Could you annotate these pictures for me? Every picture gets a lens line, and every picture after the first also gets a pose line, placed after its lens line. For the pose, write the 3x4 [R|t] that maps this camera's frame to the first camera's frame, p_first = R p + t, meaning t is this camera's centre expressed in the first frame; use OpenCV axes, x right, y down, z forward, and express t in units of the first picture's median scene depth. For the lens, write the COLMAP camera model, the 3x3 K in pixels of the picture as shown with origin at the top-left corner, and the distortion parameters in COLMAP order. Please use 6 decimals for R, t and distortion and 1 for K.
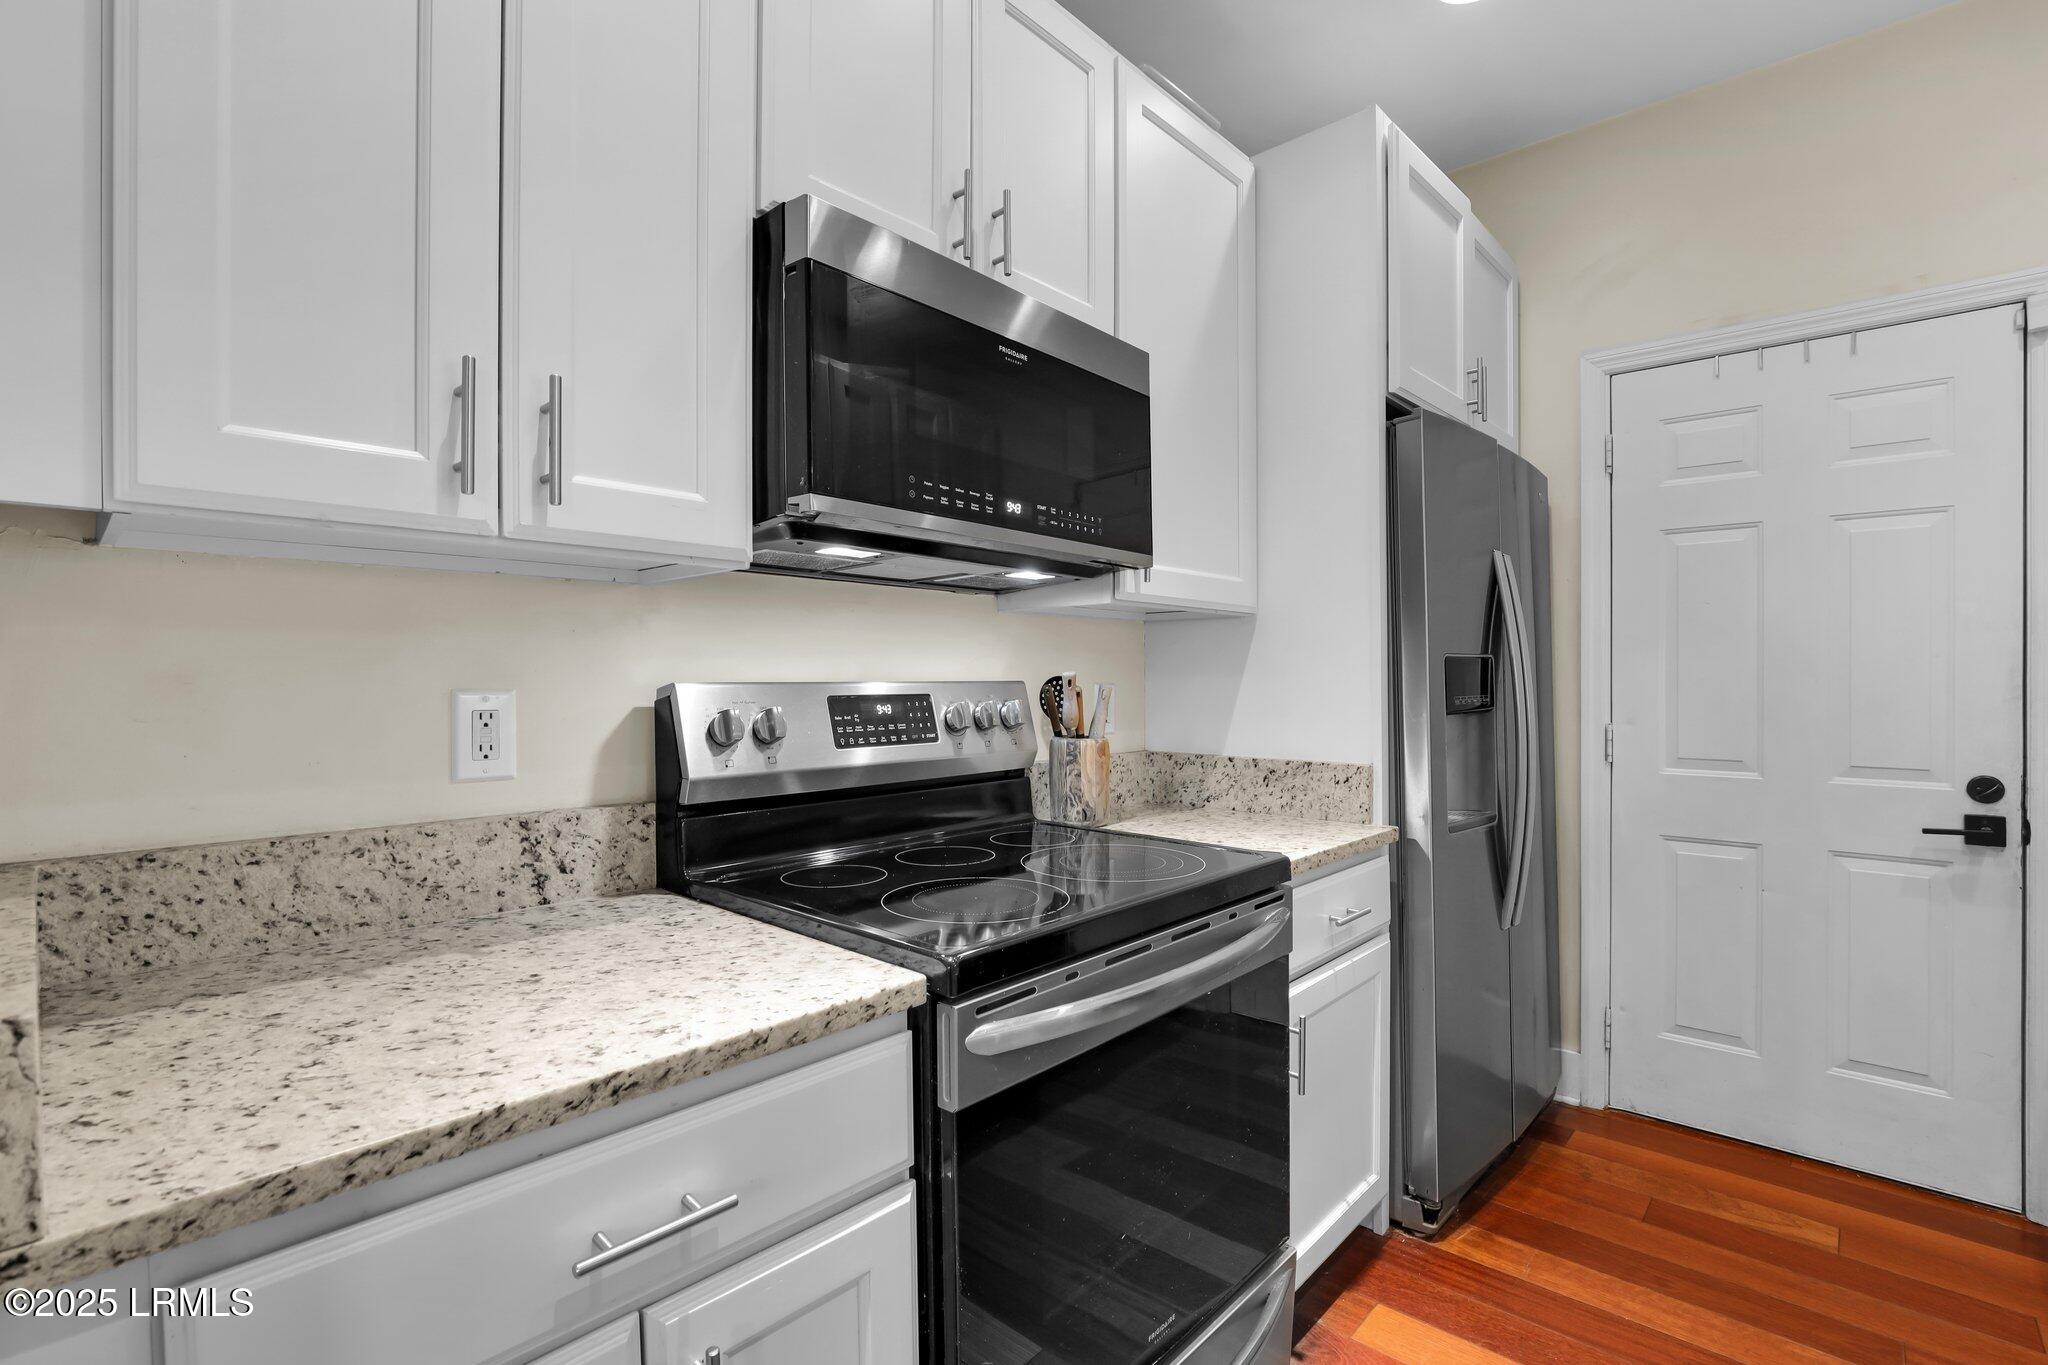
lens RADIAL K [[940.3, 0, 1041.3], [0, 940.3, 684.5], [0, 0, 1]] dist [-0.033283, 0.006261]
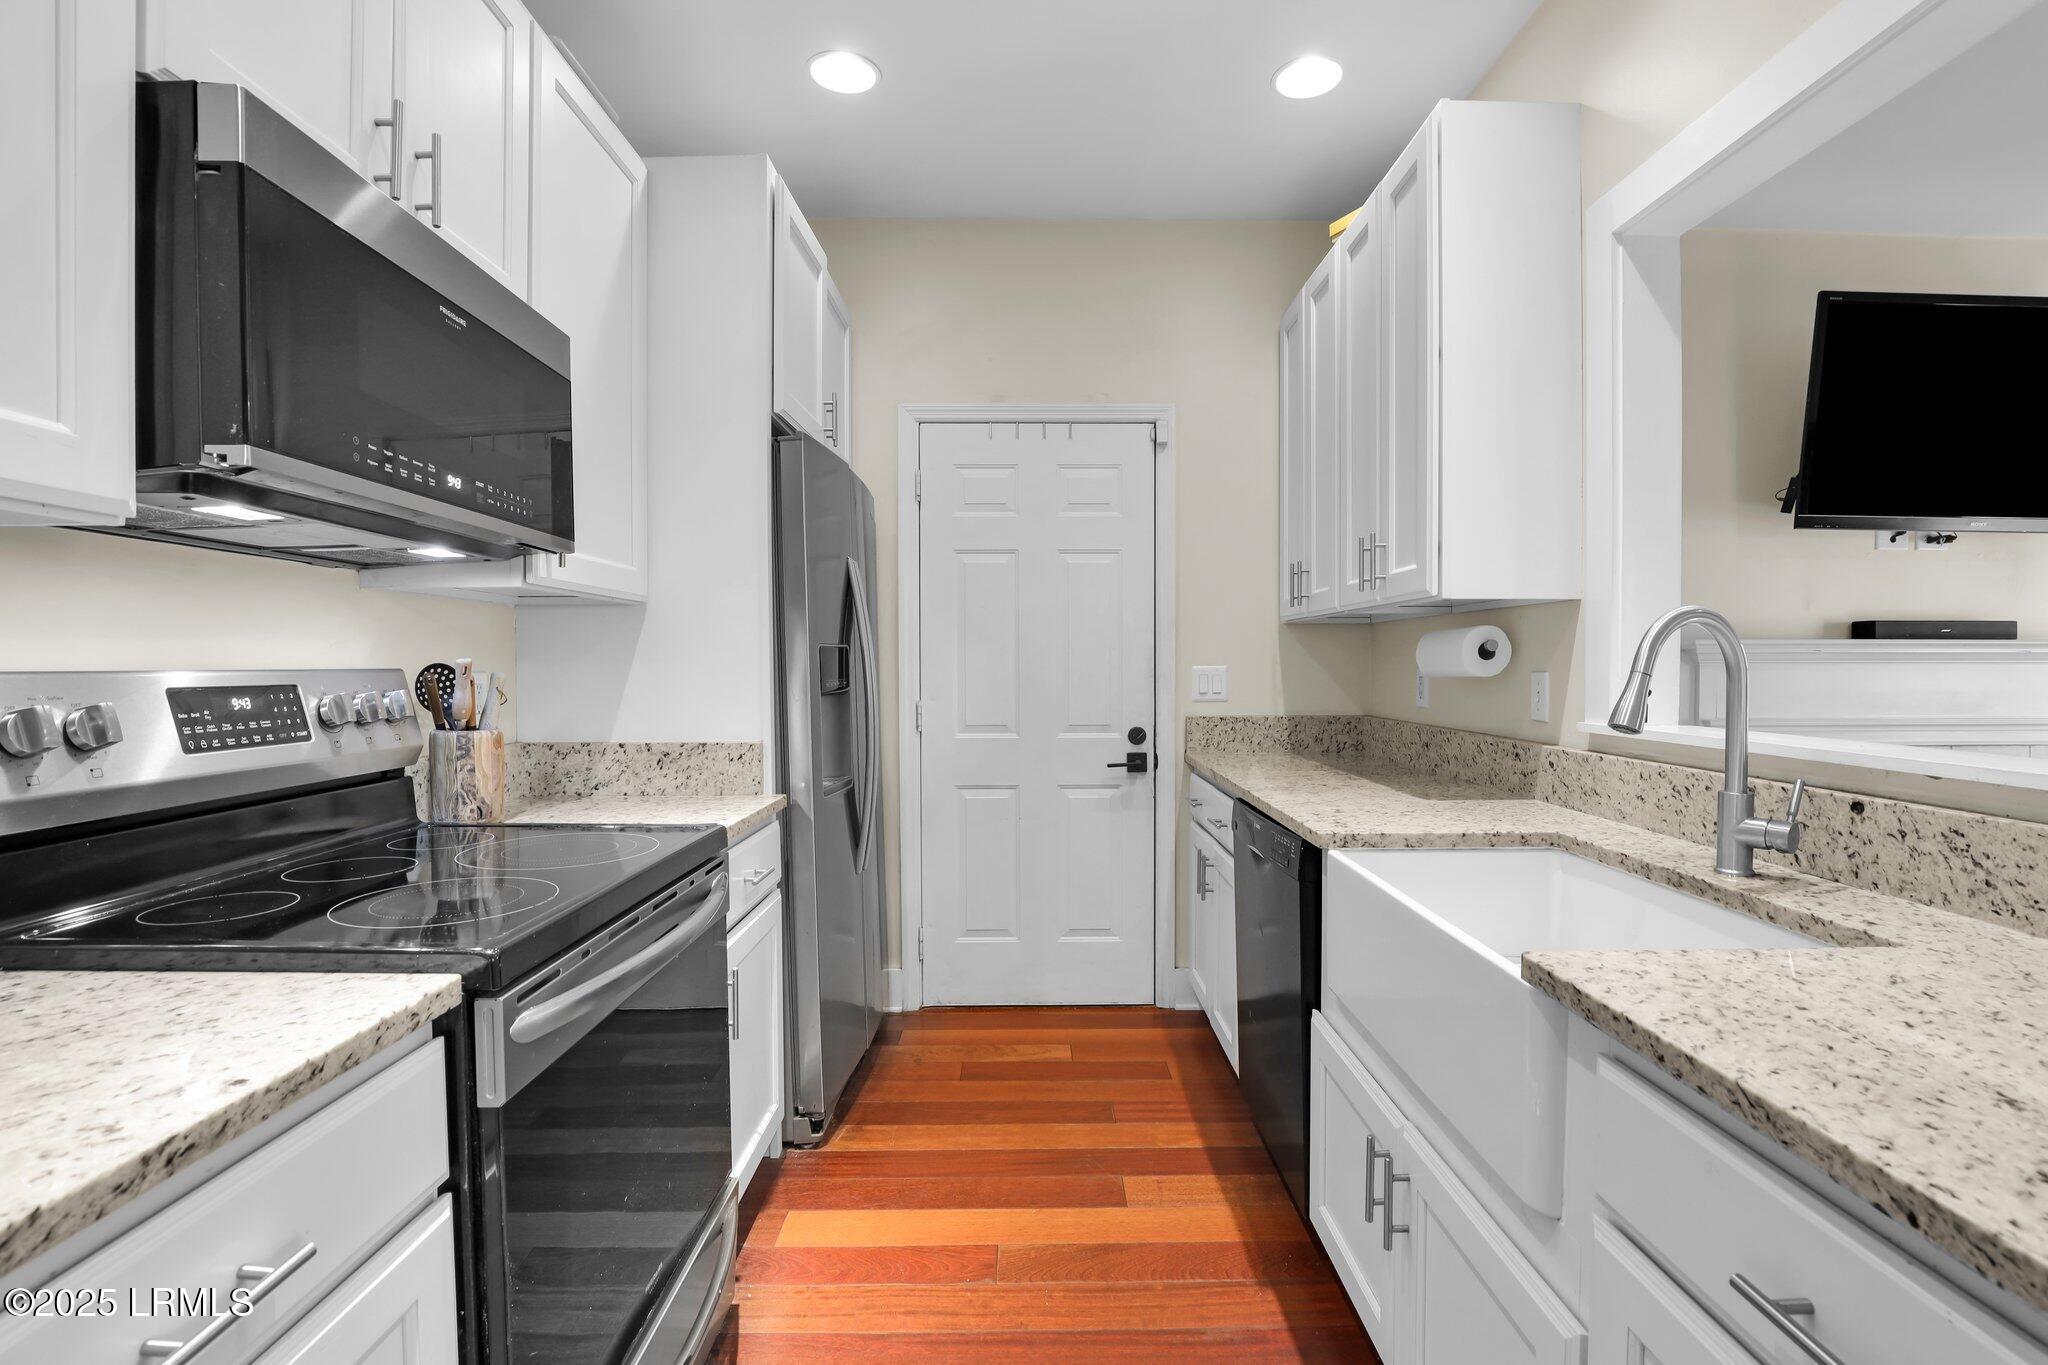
lens RADIAL K [[936.0, 0, 1041.8], [0, 936.0, 672.6], [0, 0, 1]] dist [-0.044533, 0.009656]
pose [[0.732118, -0.008726, 0.681122, -0.196310], [0.008852, 0.999955, 0.003295, 0.002719], [-0.681121, 0.003617, 0.732162, -0.055542]]
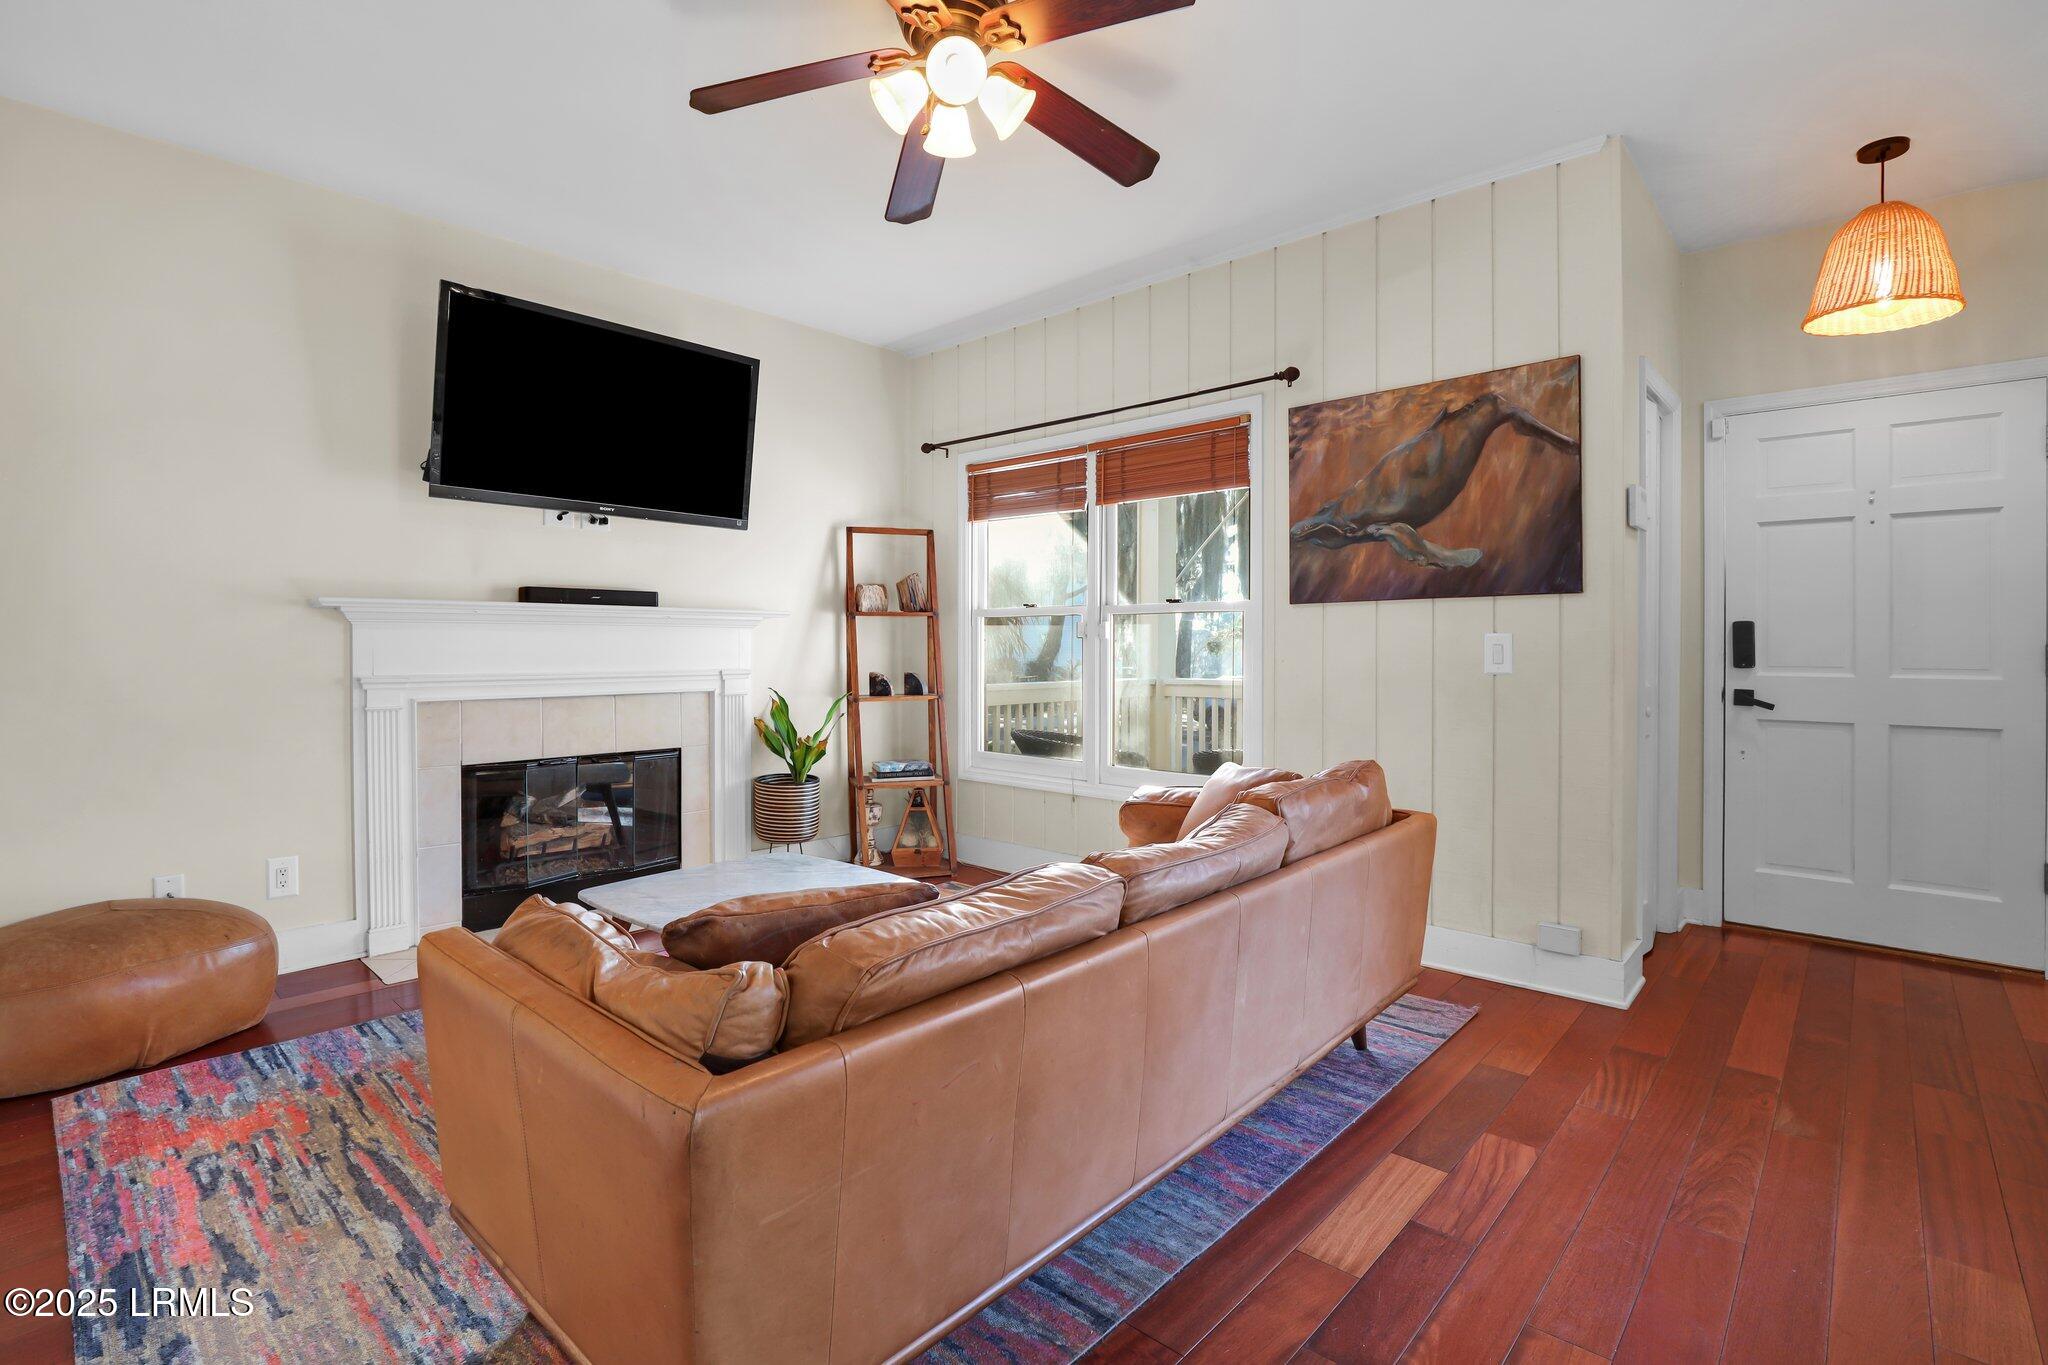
lens RADIAL K [[954.3, 0, 999.0], [0, 954.3, 652.9], [0, 0, 1]] dist [-0.026229, -0.000091]
pose [[0.024972, -0.008135, 0.999655, 0.148134], [0.008900, 0.999929, 0.007915, 0.068243], [-0.999649, 0.008699, 0.025043, -1.056618]]
